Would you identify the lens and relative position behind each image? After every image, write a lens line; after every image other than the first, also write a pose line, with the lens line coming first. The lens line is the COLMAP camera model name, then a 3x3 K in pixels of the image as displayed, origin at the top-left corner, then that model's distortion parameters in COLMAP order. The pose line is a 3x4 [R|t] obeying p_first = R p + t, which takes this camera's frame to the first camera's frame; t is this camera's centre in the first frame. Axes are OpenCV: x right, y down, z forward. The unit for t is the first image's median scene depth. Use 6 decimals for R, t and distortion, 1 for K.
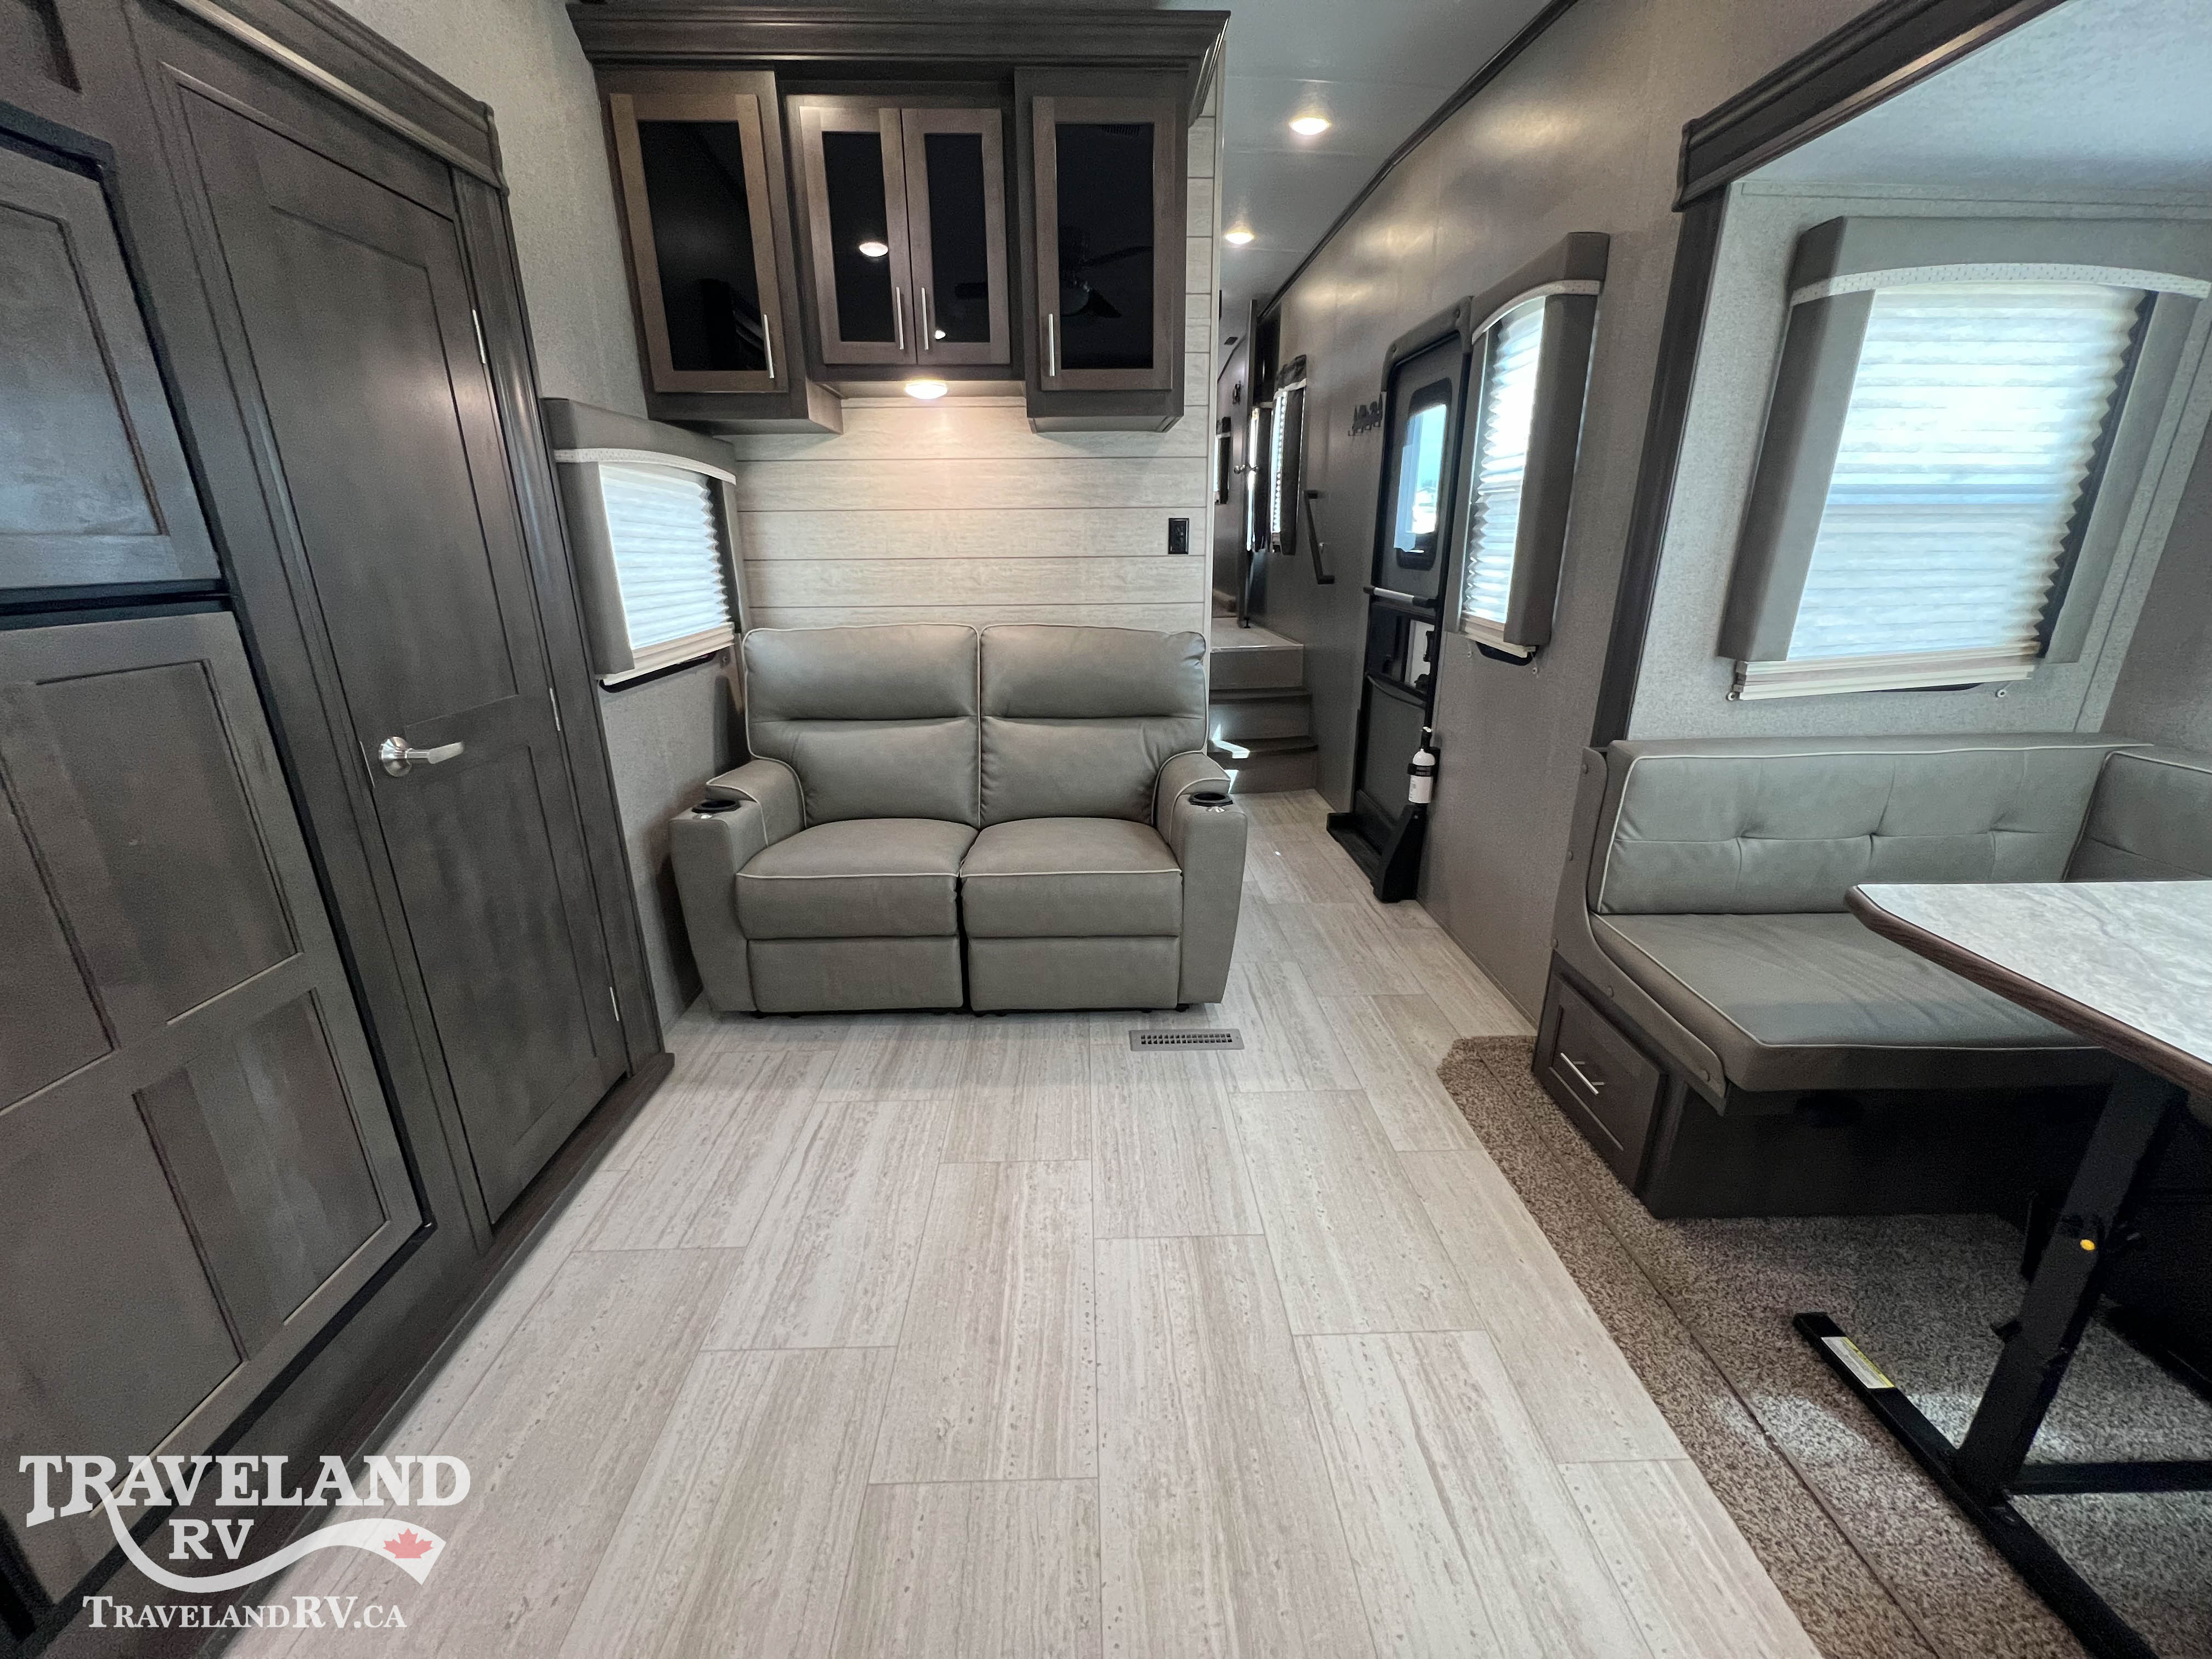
lens RADIAL K [[889.4, 0, 1098.7], [0, 889.4, 828.0], [0, 0, 1]] dist [-0.000339, -0.000251]
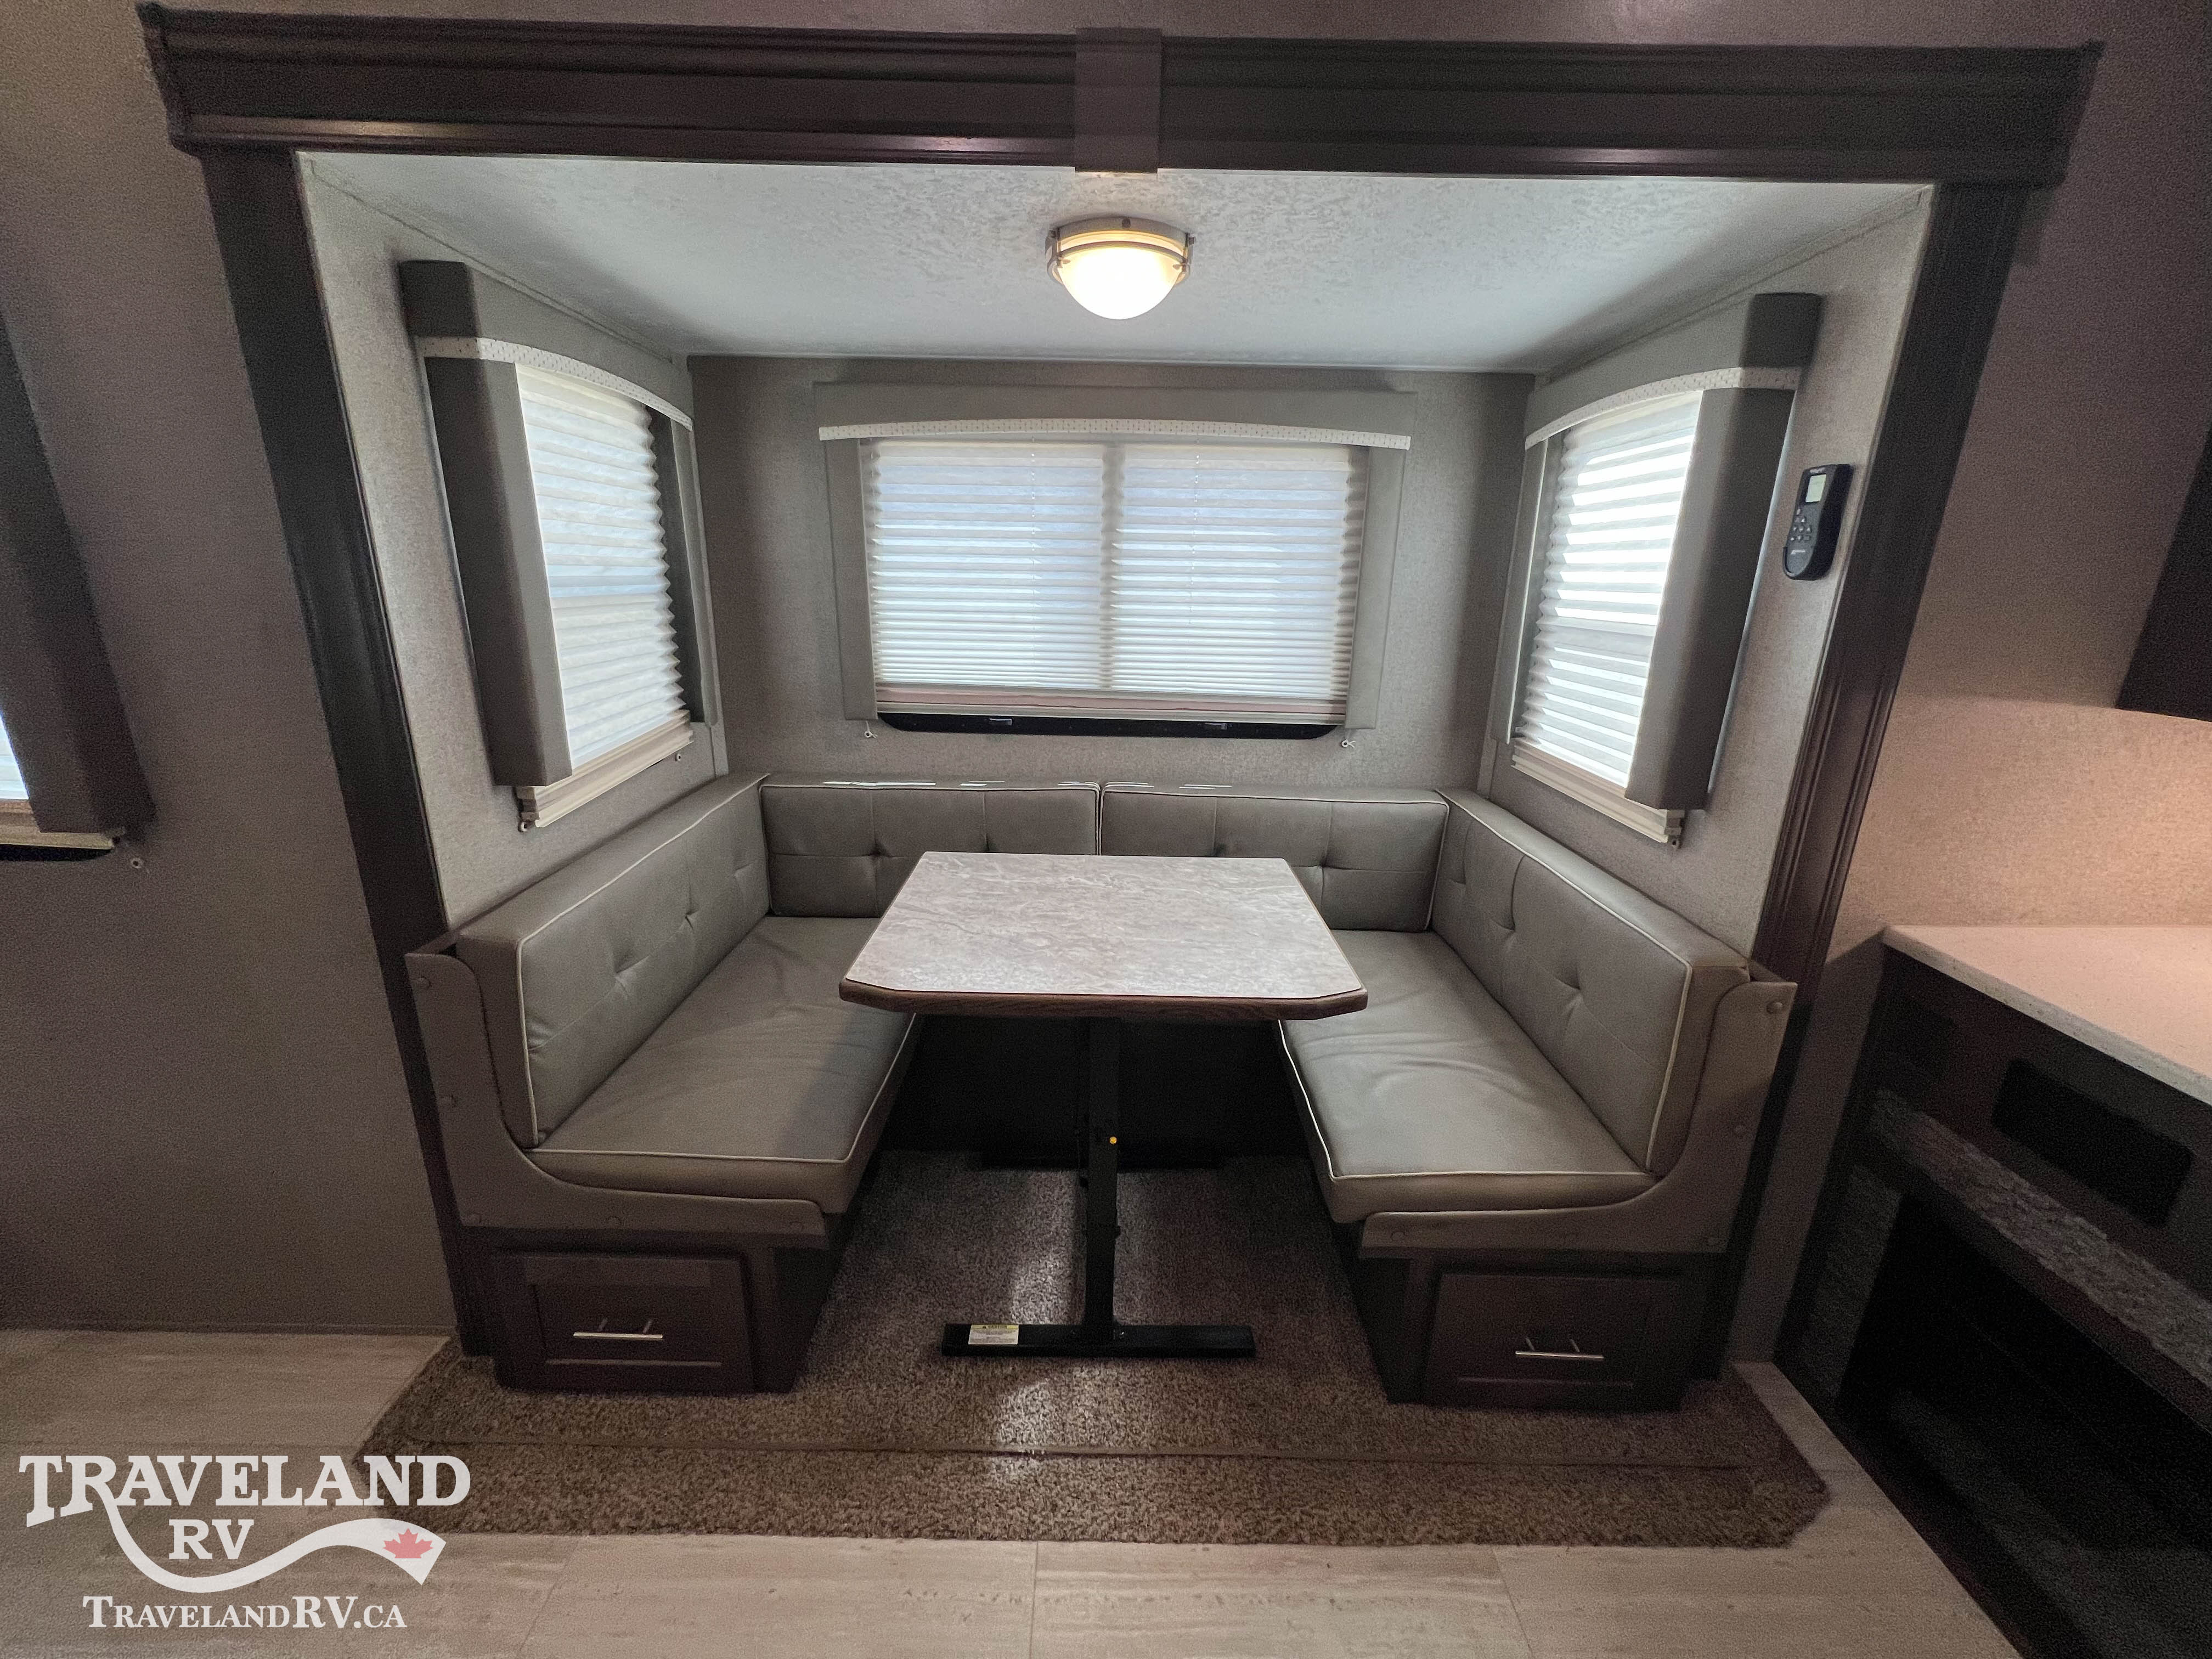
lens RADIAL K [[889.4, 0, 1101.9], [0, 889.4, 826.9], [0, 0, 1]] dist [-0.000339, -0.000251]
pose [[0.028028, -0.273934, 0.961340, -0.054163], [0.298900, 0.920014, 0.253444, -0.170470], [-0.953873, 0.280241, 0.107665, 0.349183]]
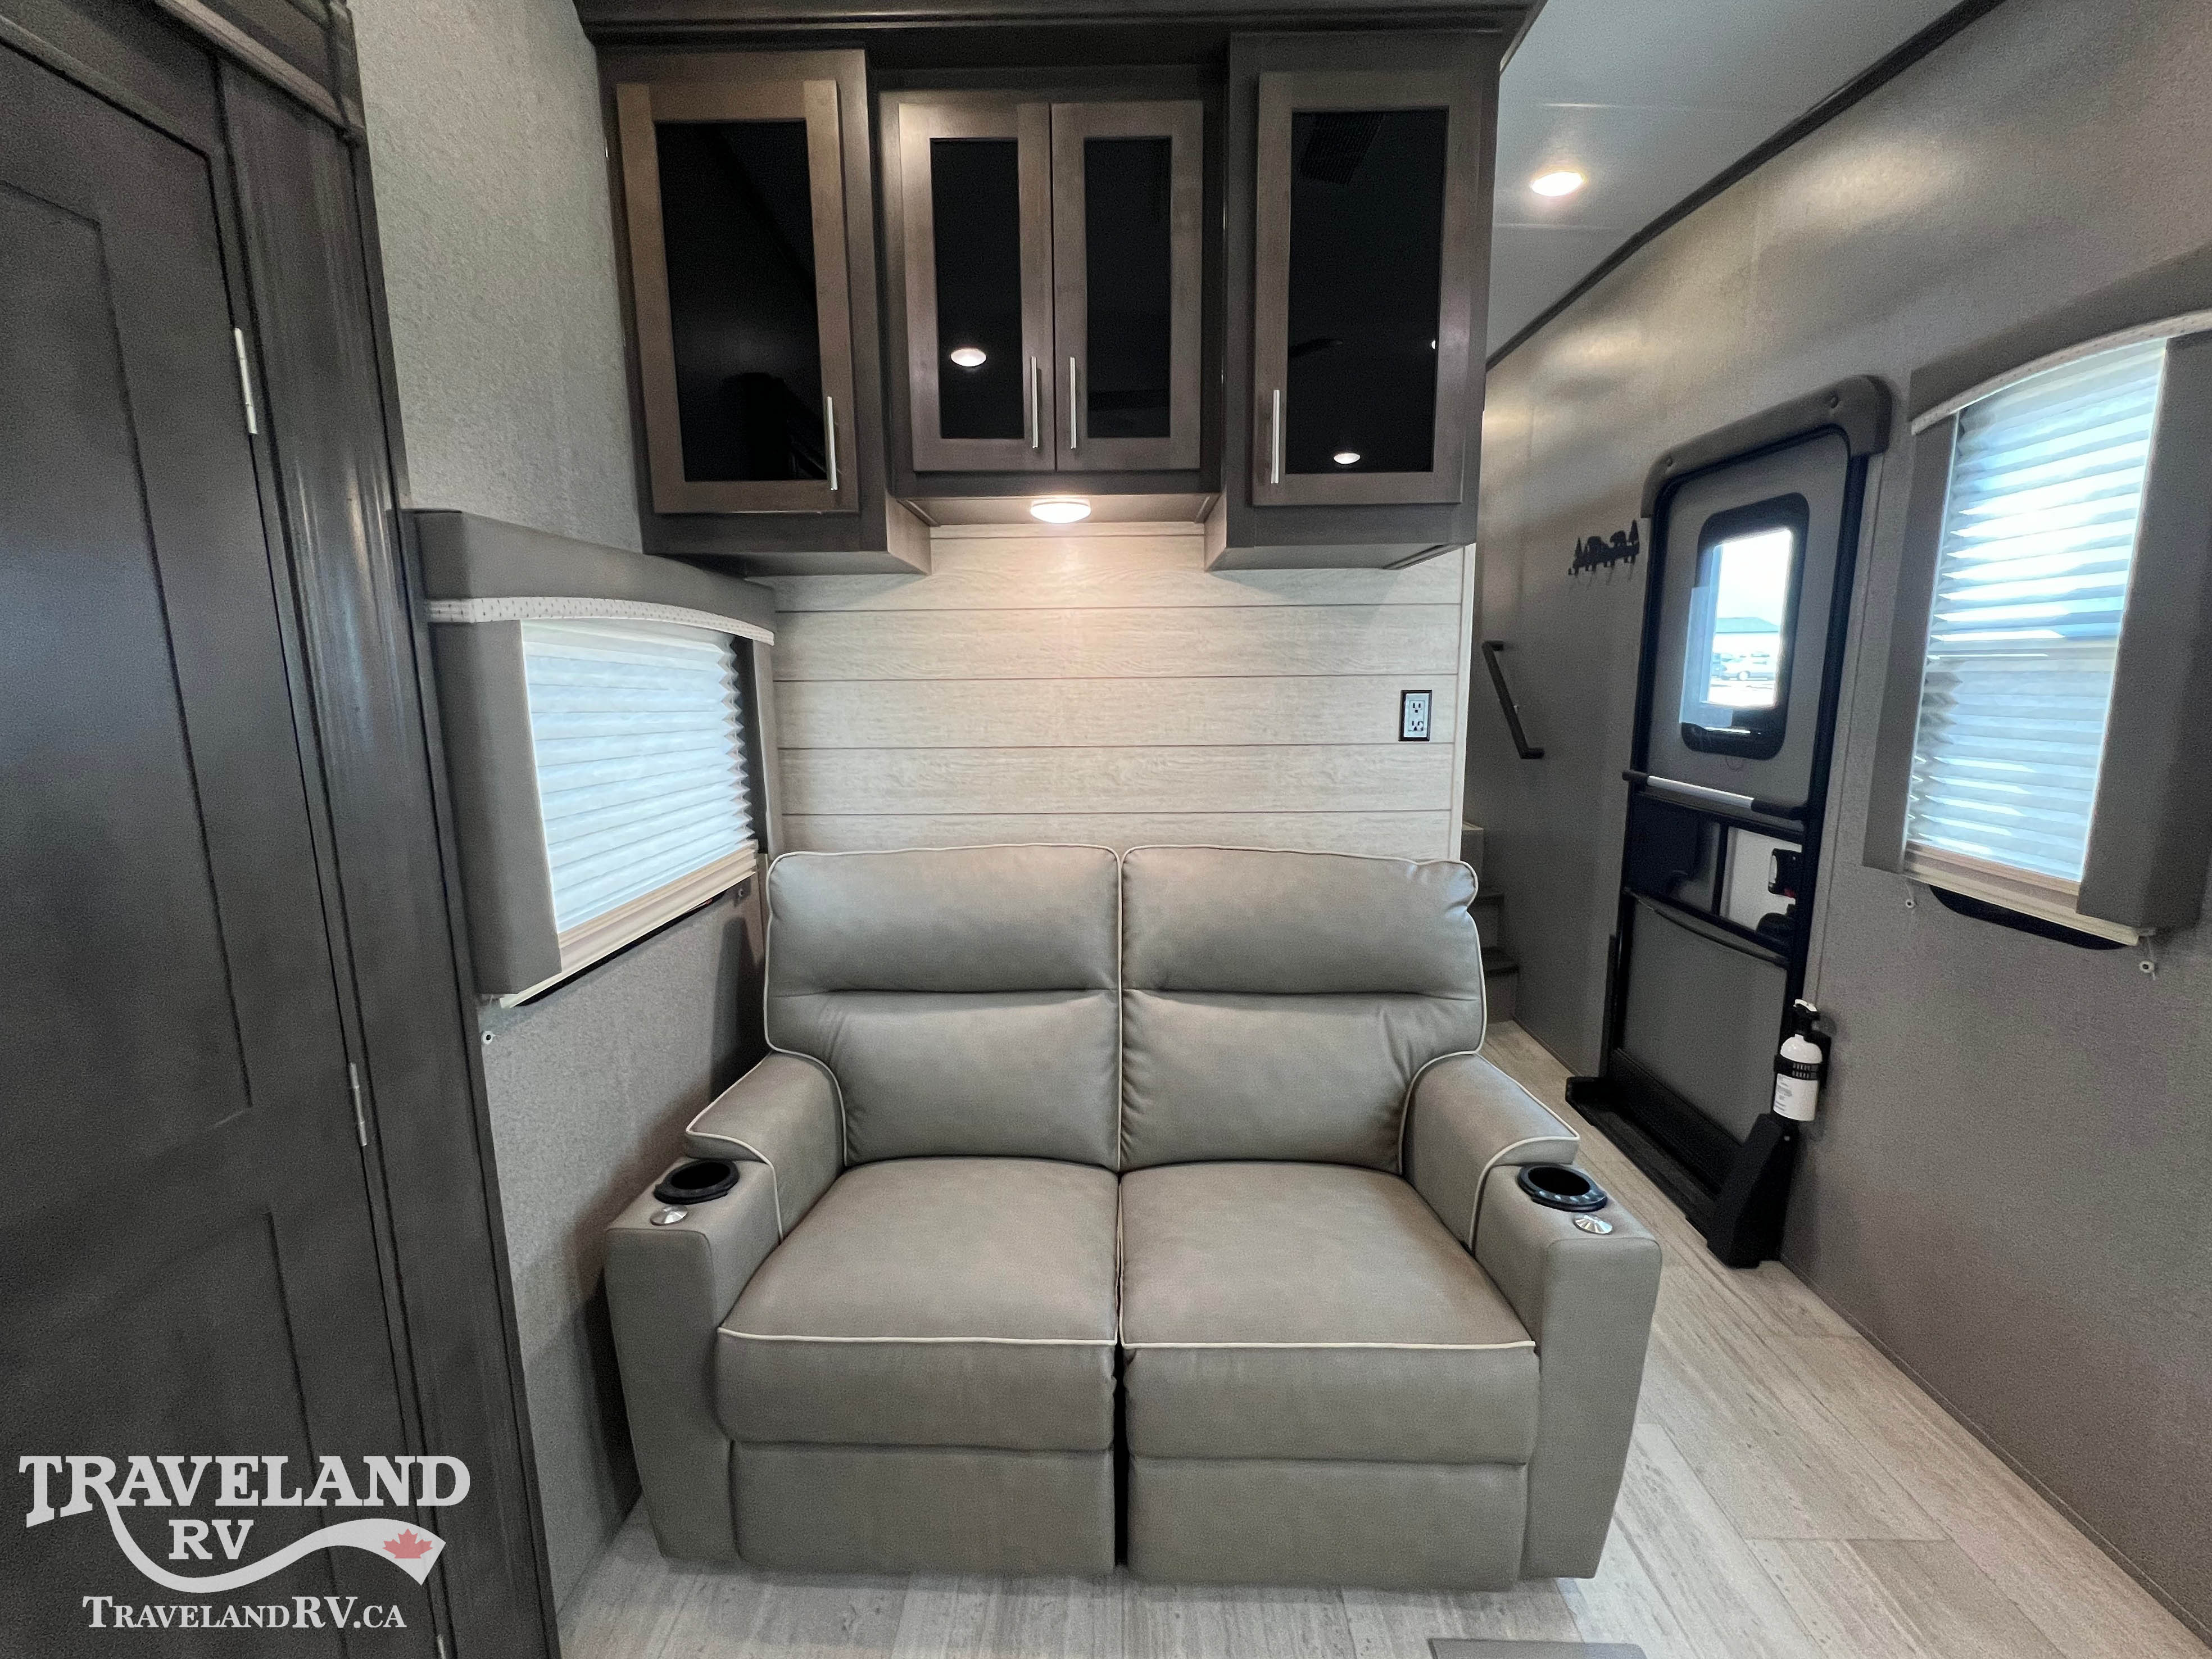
lens RADIAL K [[889.4, 0, 1090.6], [0, 889.4, 821.3], [0, 0, 1]] dist [-0.000339, -0.000251]
pose [[0.998801, 0.007684, -0.048348, -0.159464], [-0.014857, 0.988603, -0.149809, -0.188536], [0.046646, 0.150348, 0.987532, 0.437127]]
